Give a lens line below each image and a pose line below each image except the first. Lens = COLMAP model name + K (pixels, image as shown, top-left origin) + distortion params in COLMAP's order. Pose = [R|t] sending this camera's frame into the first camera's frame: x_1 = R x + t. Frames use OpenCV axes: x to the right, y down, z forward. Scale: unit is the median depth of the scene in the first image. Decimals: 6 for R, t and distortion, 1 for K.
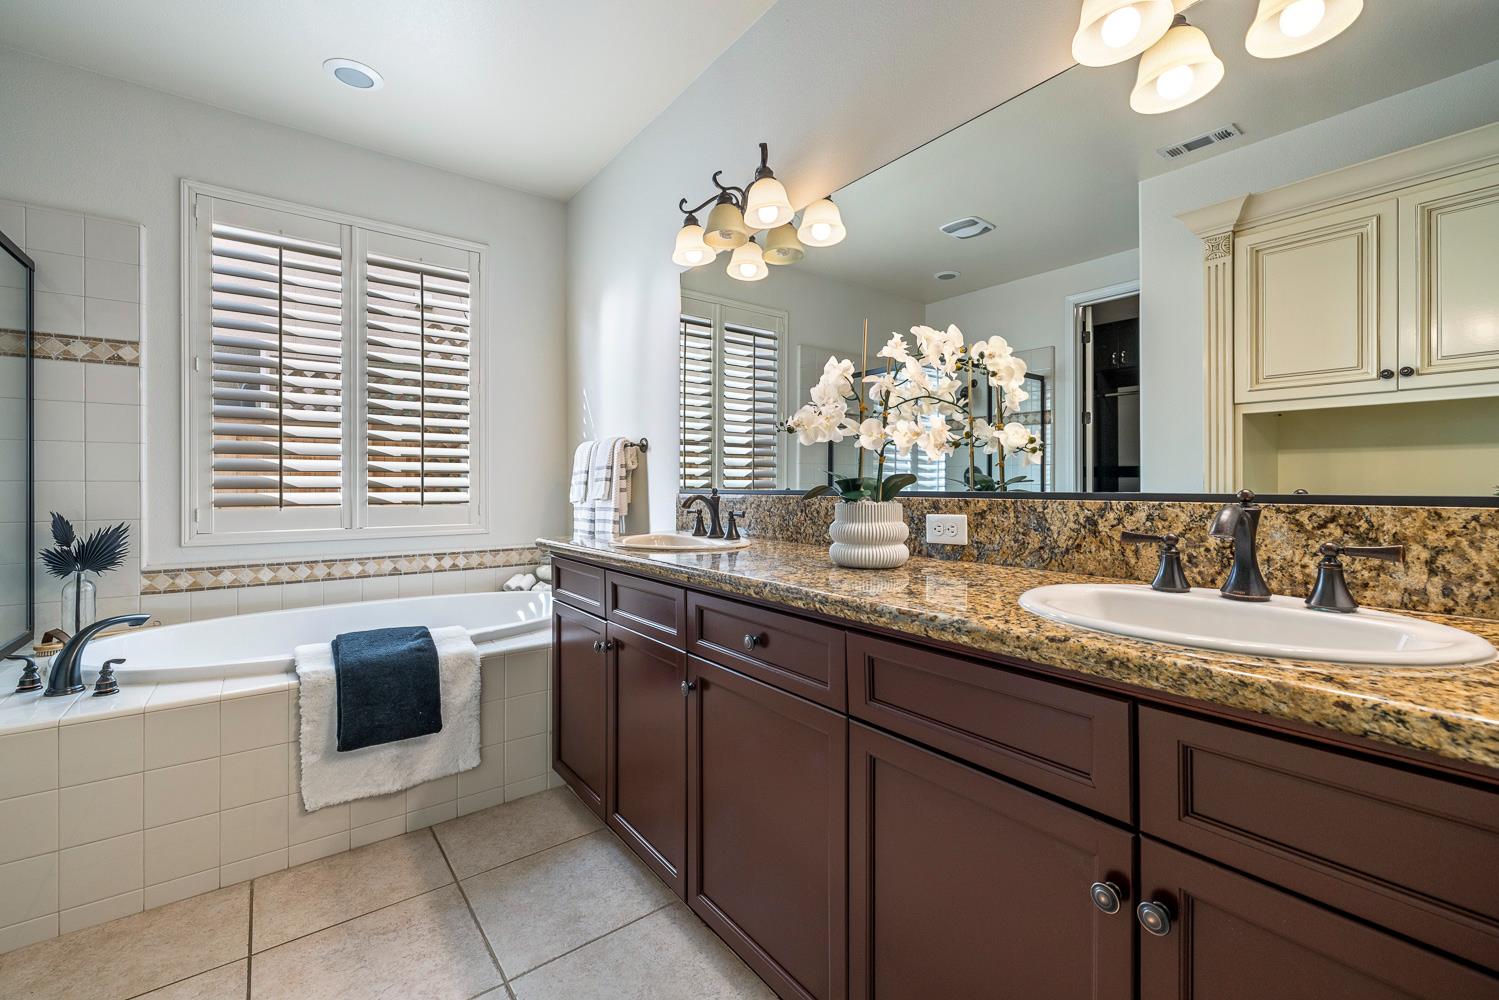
lens RADIAL K [[637.0, 0, 758.5], [0, 637.0, 479.2], [0, 0, 1]] dist [0.003685, -0.000019]
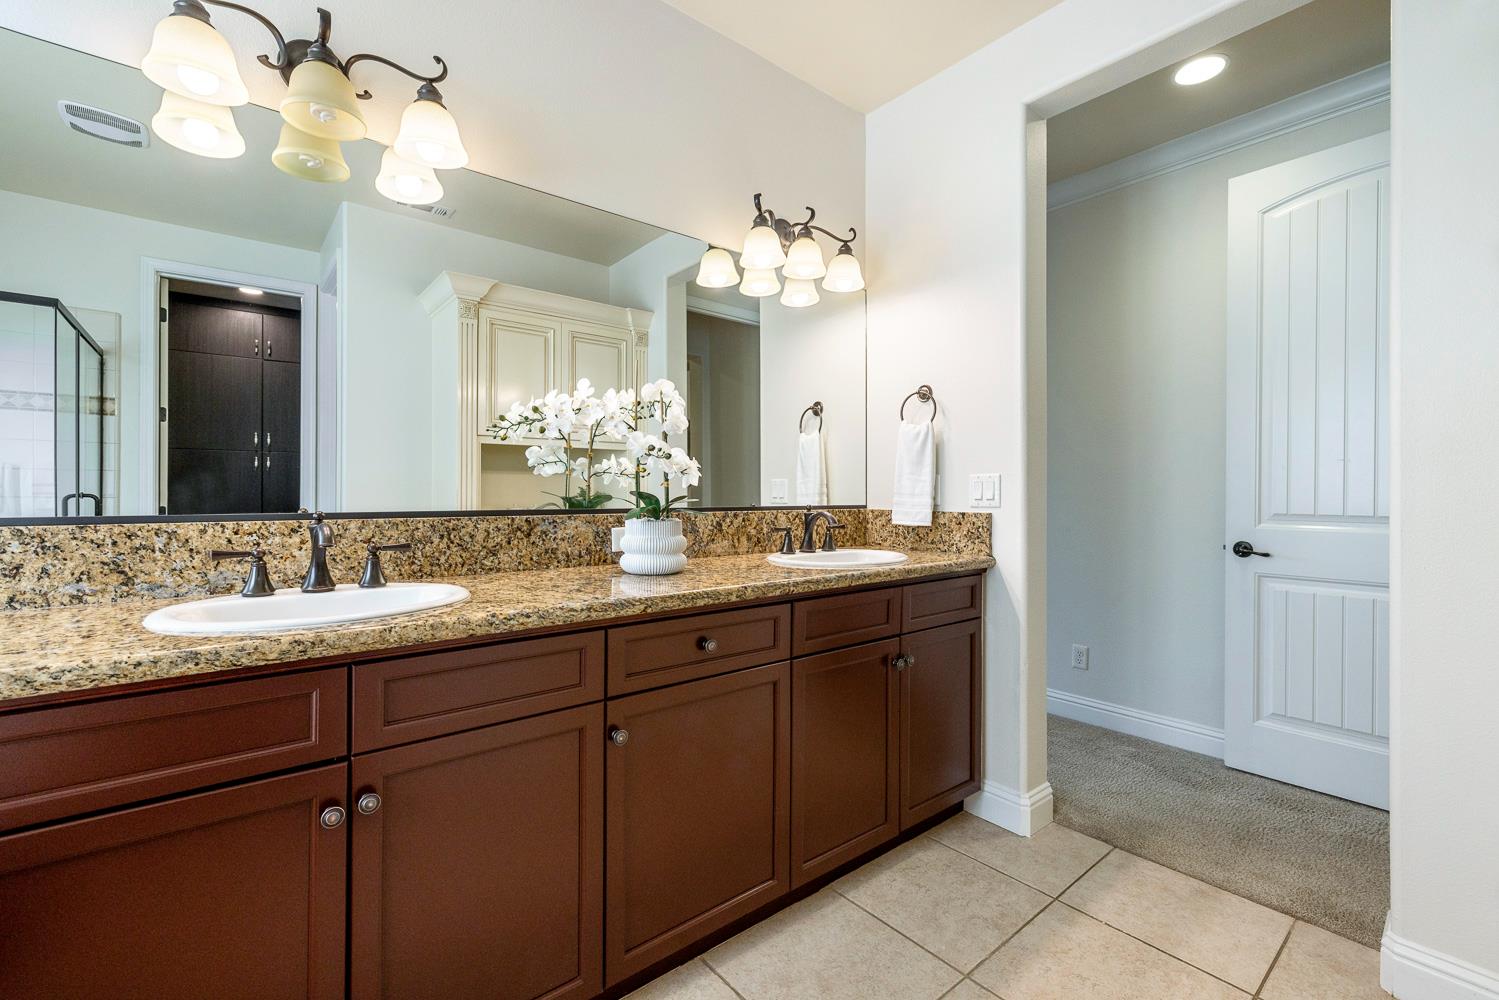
lens RADIAL K [[637.0, 0, 750.8], [0, 637.0, 499.8], [0, 0, 1]] dist [0.003685, -0.000019]
pose [[-0.007327, -0.011178, 0.999911, -0.660900], [-0.011125, 0.999877, 0.011096, -0.009479], [-0.999911, -0.011043, -0.007451, 0.540952]]
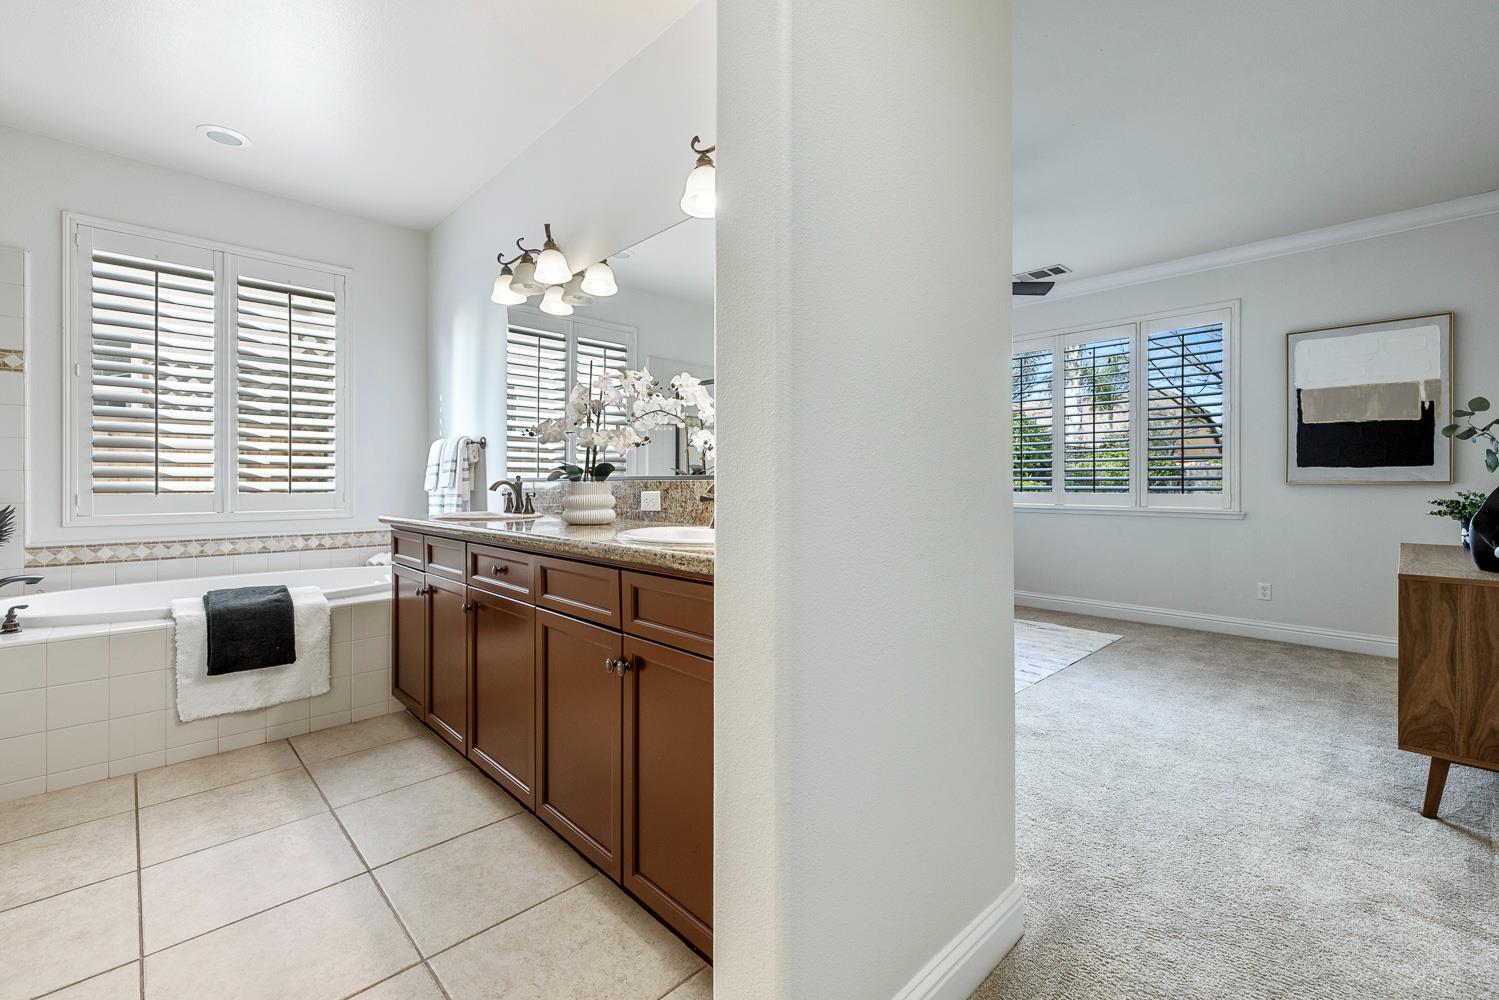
lens RADIAL K [[637.0, 0, 752.8], [0, 637.0, 478.0], [0, 0, 1]] dist [0.003685, -0.000019]
pose [[0.993369, 0.001635, 0.114958, 0.252504], [-0.001805, 0.999997, 0.001373, 0.015070], [-0.114955, -0.001572, 0.993369, -0.360893]]
